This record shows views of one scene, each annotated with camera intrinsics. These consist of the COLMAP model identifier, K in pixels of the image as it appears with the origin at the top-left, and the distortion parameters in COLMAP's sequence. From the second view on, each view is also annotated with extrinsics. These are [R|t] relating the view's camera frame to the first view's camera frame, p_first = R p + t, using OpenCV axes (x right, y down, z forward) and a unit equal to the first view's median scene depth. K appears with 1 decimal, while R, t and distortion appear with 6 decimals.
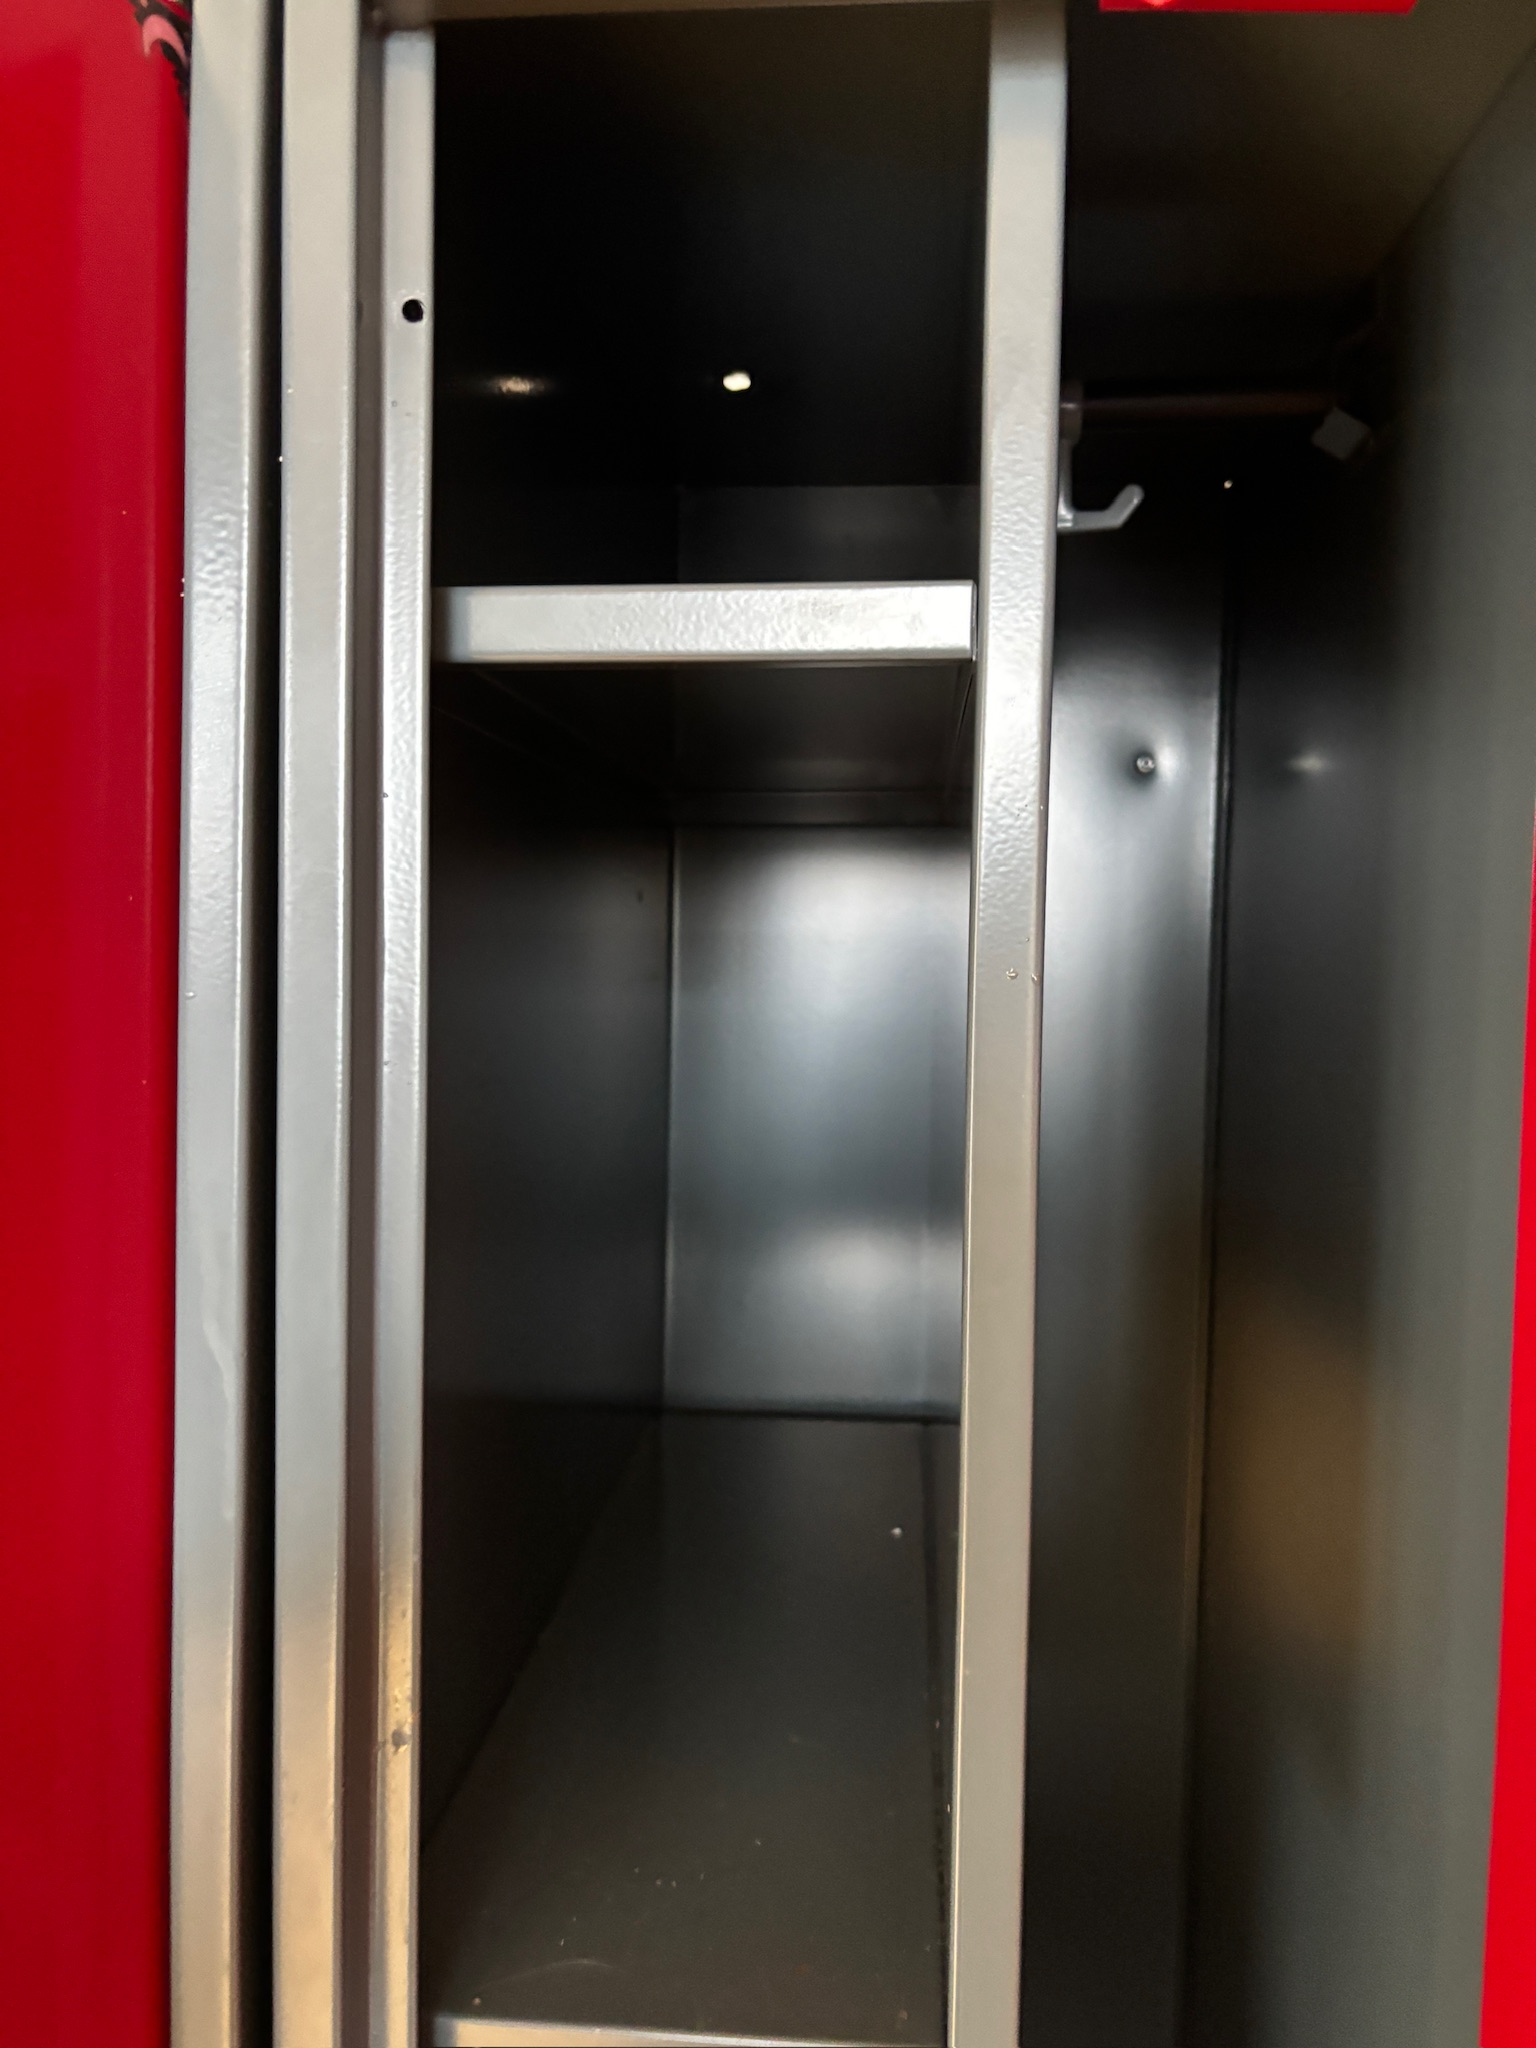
lens RADIAL K [[1517.2, 0, 809.0], [0, 1517.2, 1017.9], [0, 0, 1]] dist [0.020102, -0.032866]
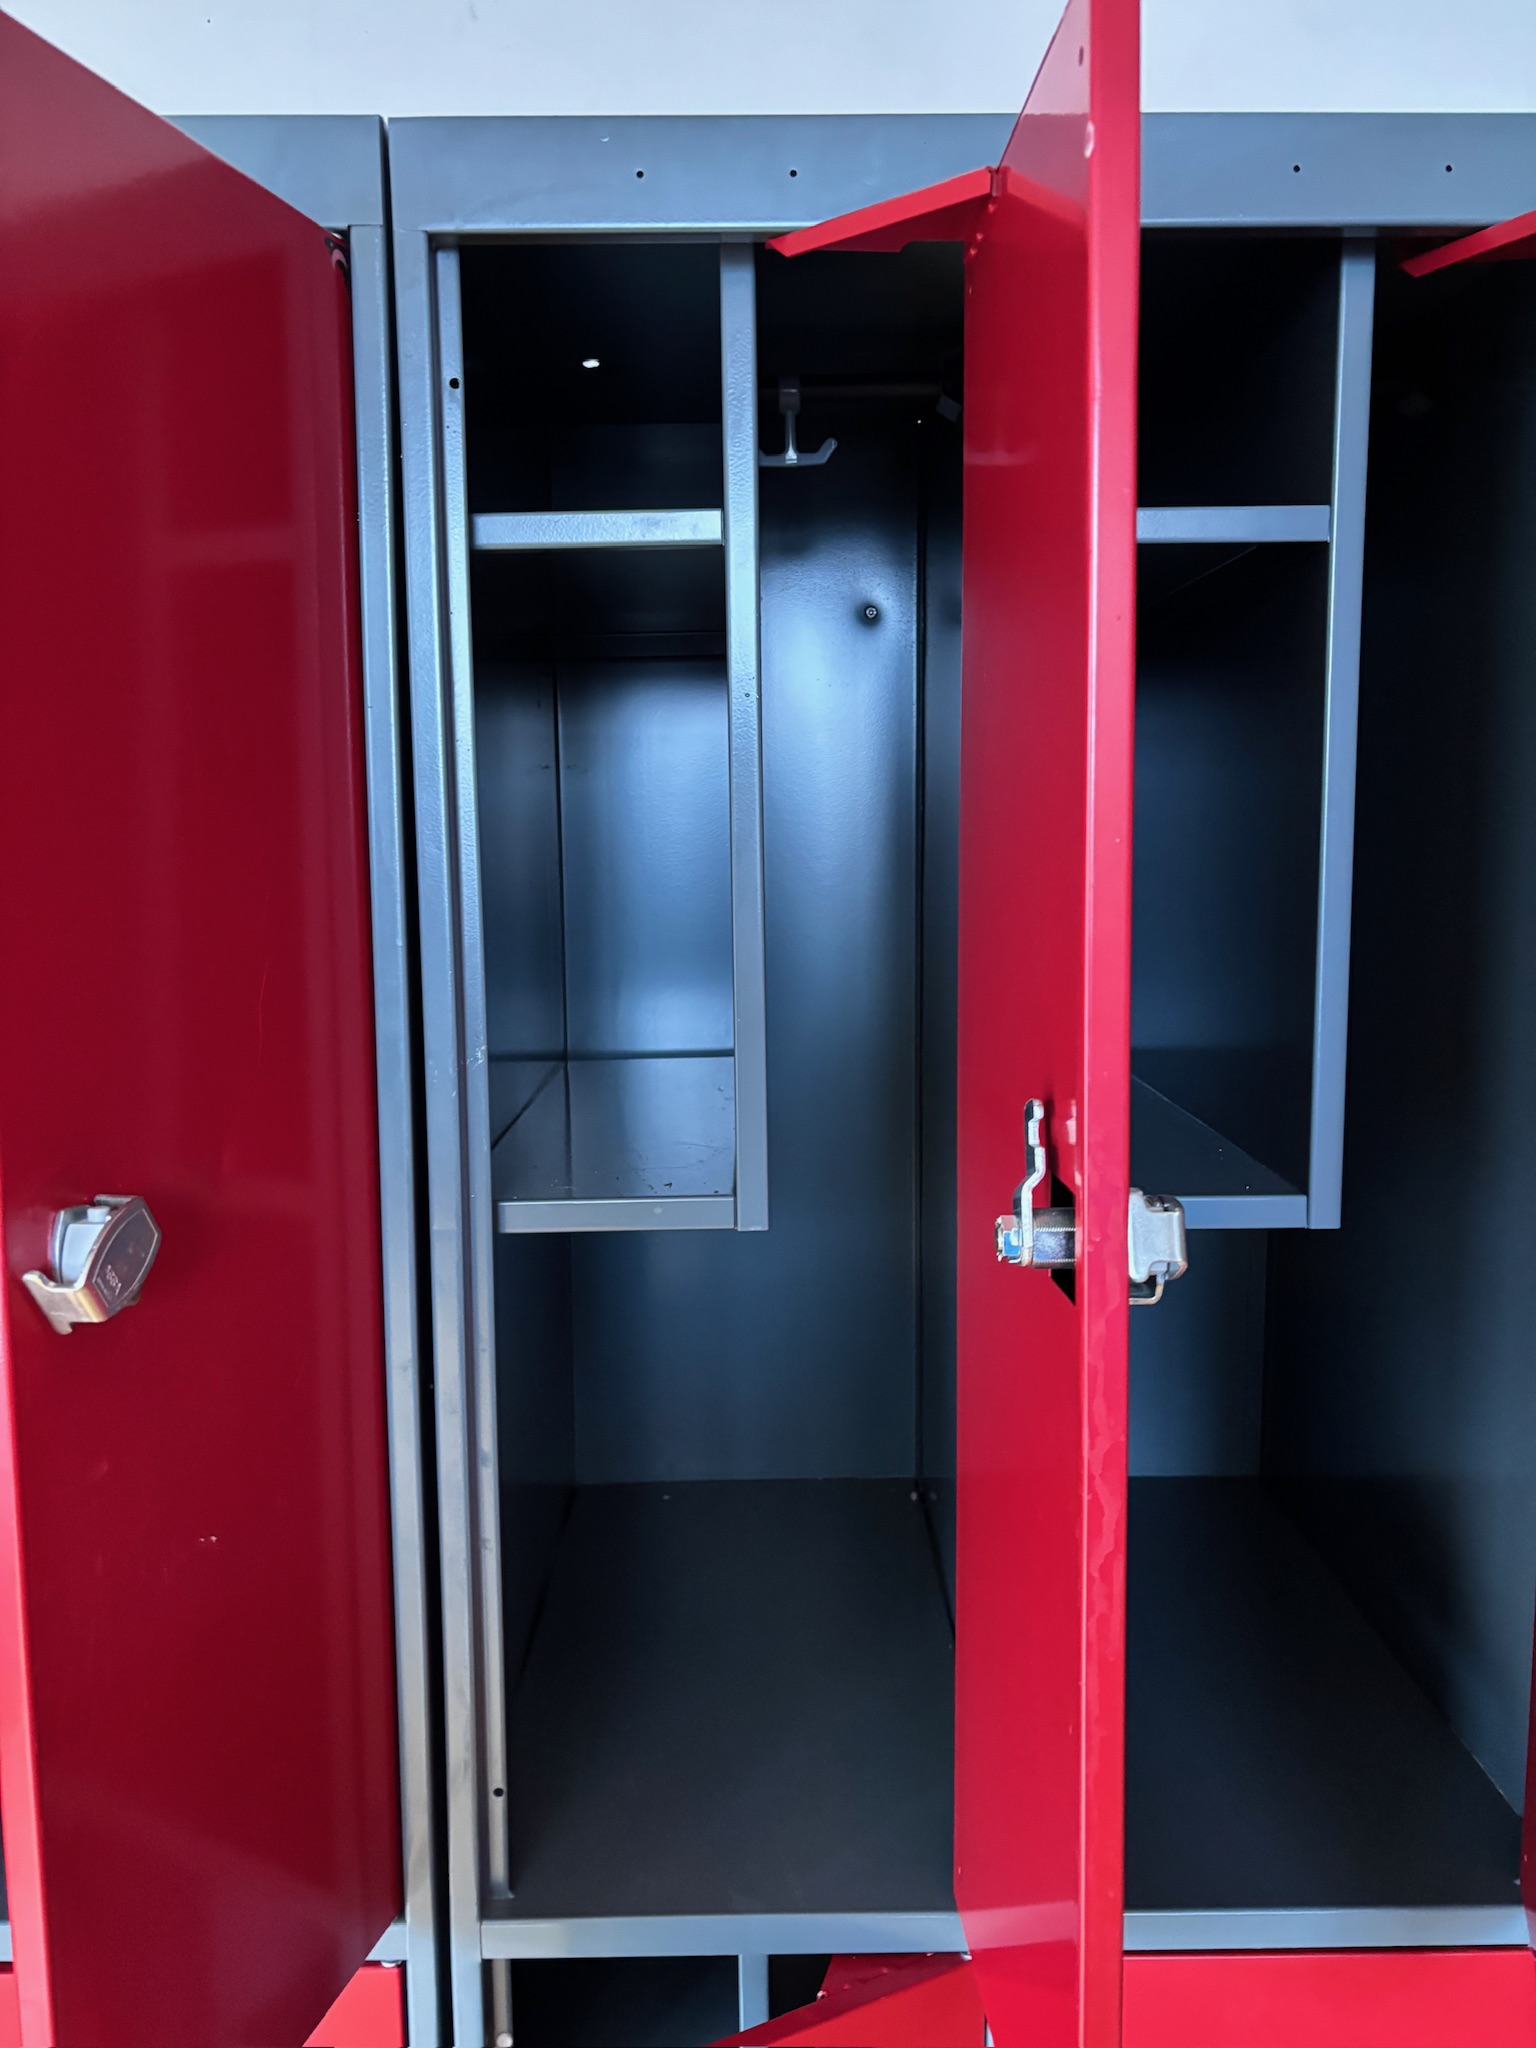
lens RADIAL K [[1517.2, 0, 779.6], [0, 1517.2, 1013.7], [0, 0, 1]] dist [0.020102, -0.032866]
pose [[0.996067, -0.038044, 0.080018, -0.009348], [0.032194, 0.996799, 0.073177, 0.258369], [-0.082546, -0.070313, 0.994104, -1.140133]]
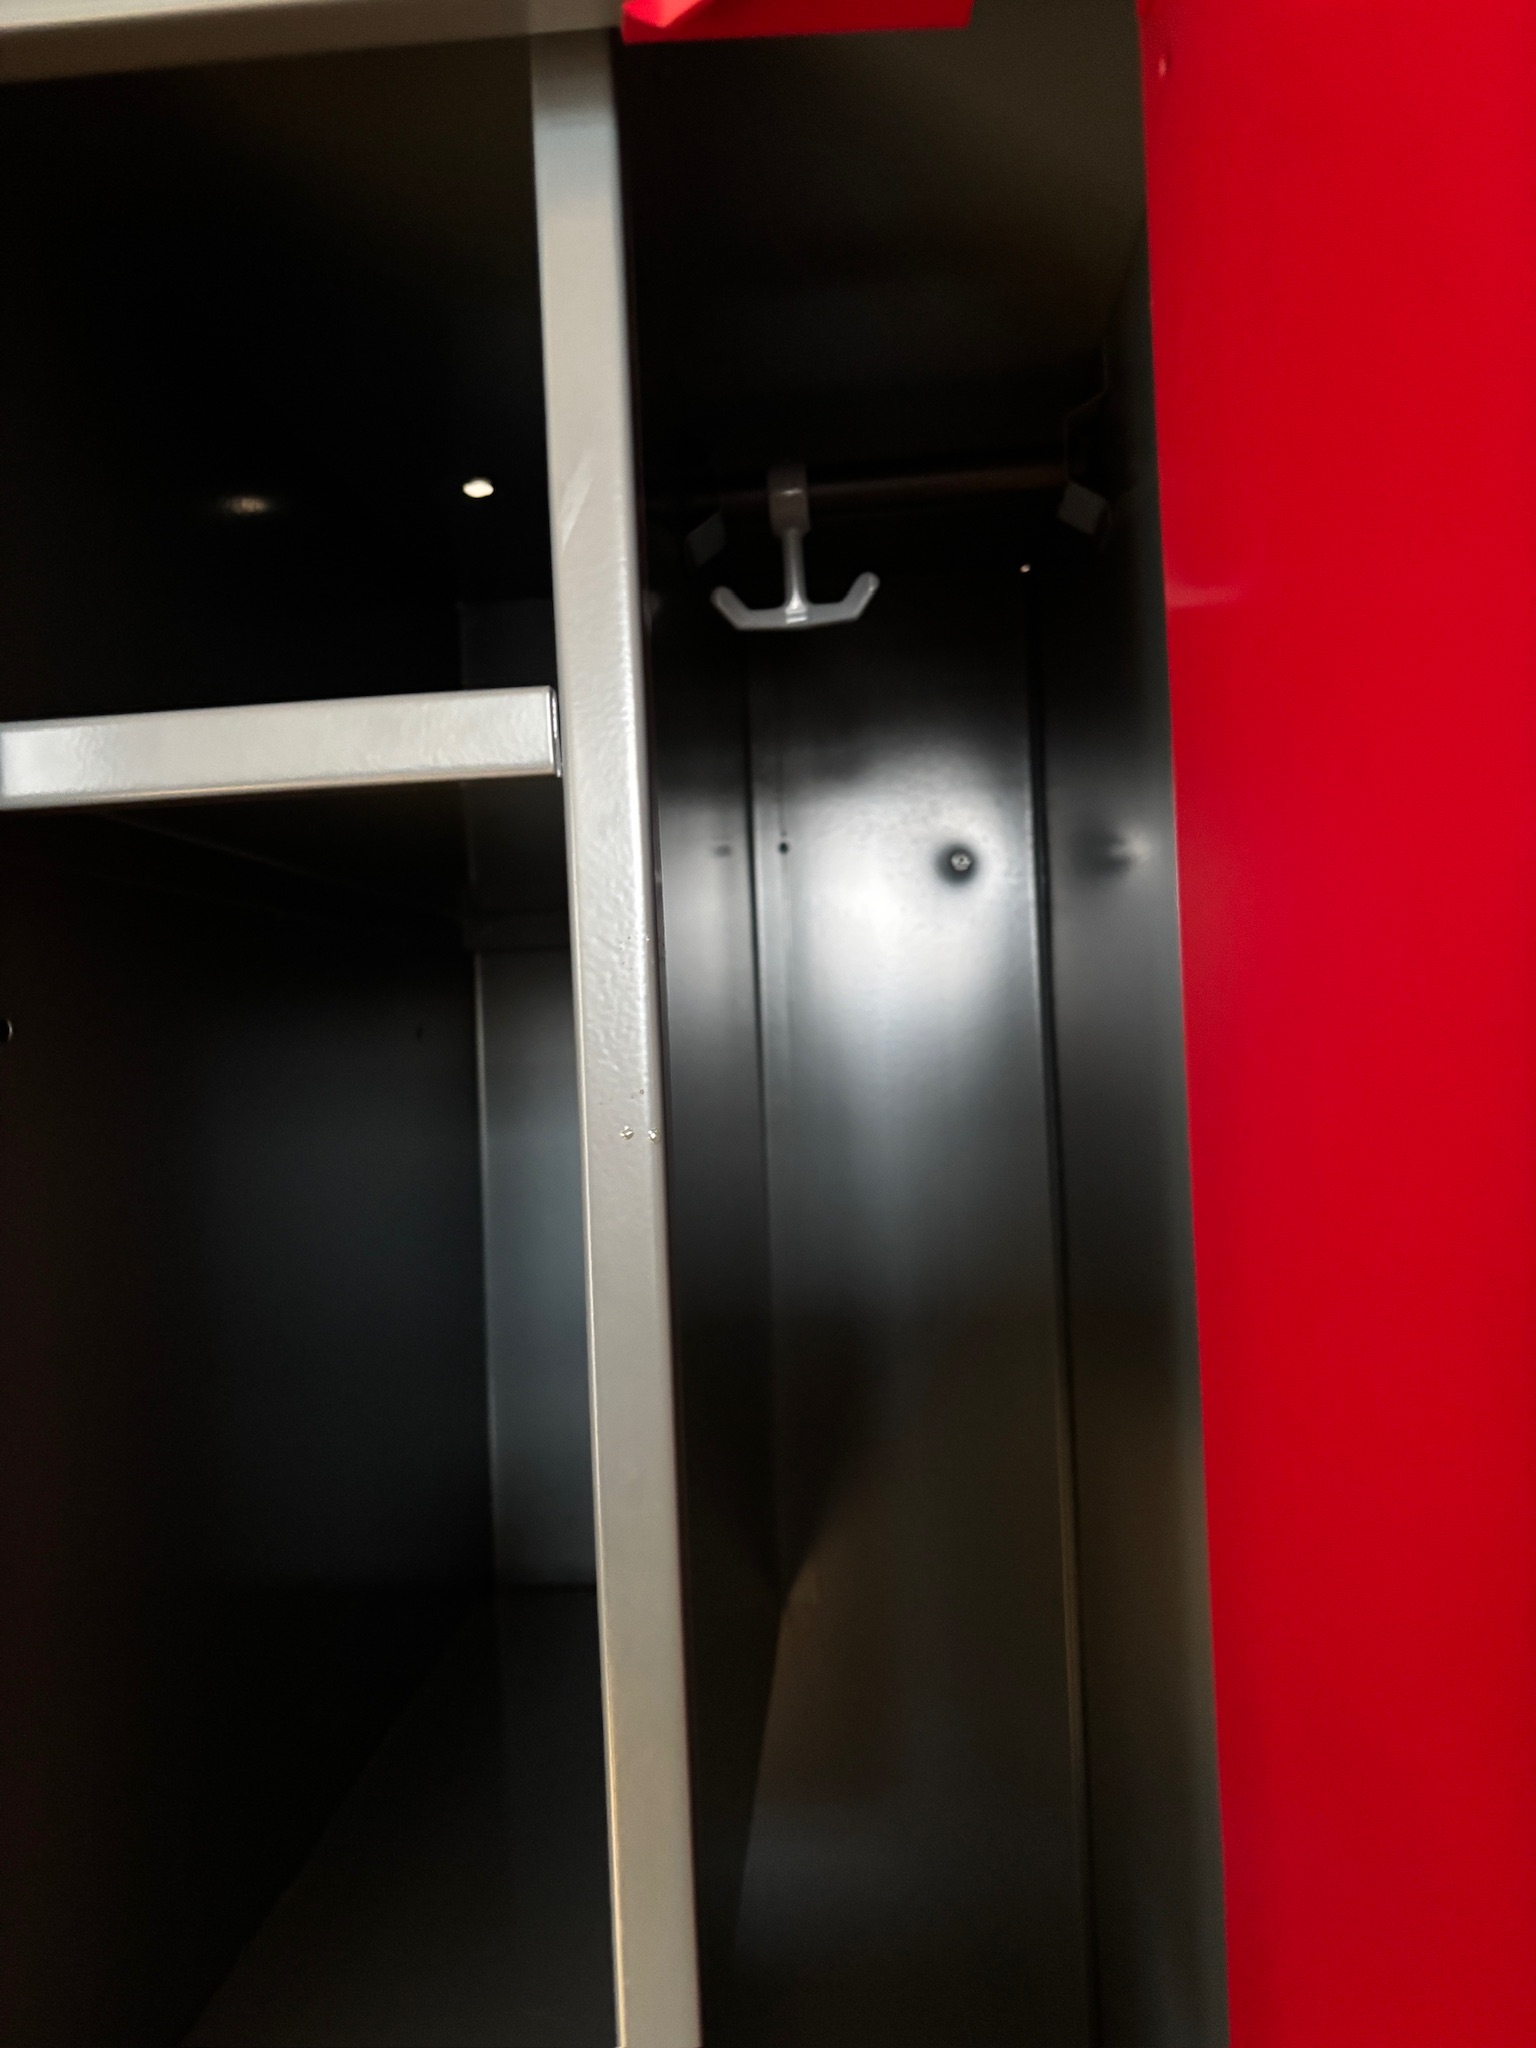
lens RADIAL K [[1517.2, 0, 768.6], [0, 1517.2, 1011.4], [0, 0, 1]] dist [0.020102, -0.032866]
pose [[0.998561, -0.053541, 0.003027, 0.208028], [0.053623, 0.996217, -0.068381, -0.035622], [0.000646, 0.068445, 0.997655, 0.141362]]
